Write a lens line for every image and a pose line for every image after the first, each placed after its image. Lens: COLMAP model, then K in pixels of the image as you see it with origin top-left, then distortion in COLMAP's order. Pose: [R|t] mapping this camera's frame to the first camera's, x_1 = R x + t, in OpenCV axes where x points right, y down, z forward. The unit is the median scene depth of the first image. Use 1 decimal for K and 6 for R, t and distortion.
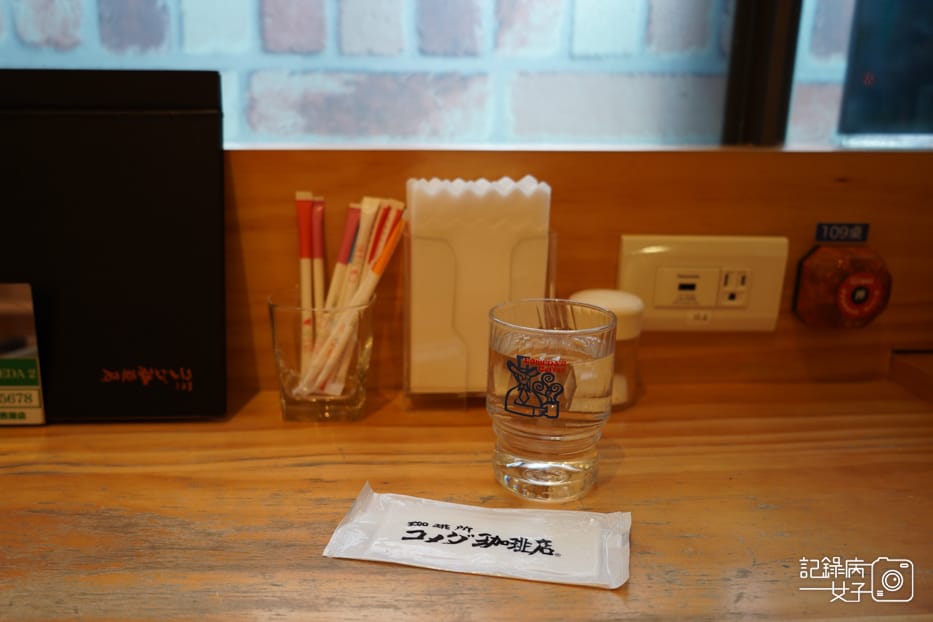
lens RADIAL K [[737.8, 0, 466.5], [0, 737.8, 311.0], [0, 0, 1]] dist [-0.002374, 0.001104]
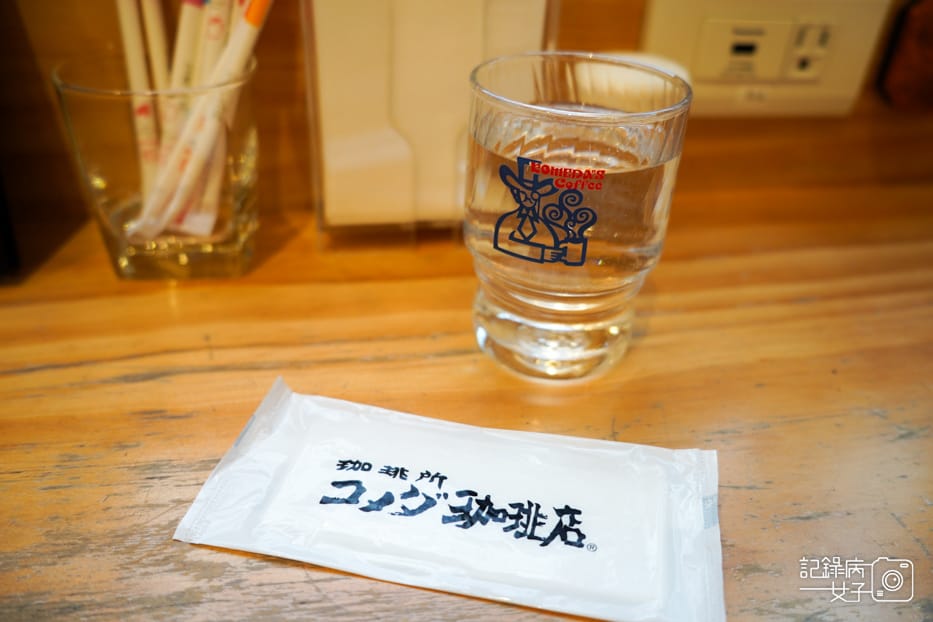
lens RADIAL K [[737.8, 0, 466.5], [0, 737.8, 311.0], [0, 0, 1]] dist [-0.002374, 0.001104]
pose [[0.996880, -0.022780, 0.075579, -0.004786], [-0.001909, 0.950217, 0.311585, -0.016861], [-0.078914, -0.310757, 0.947208, 0.368128]]
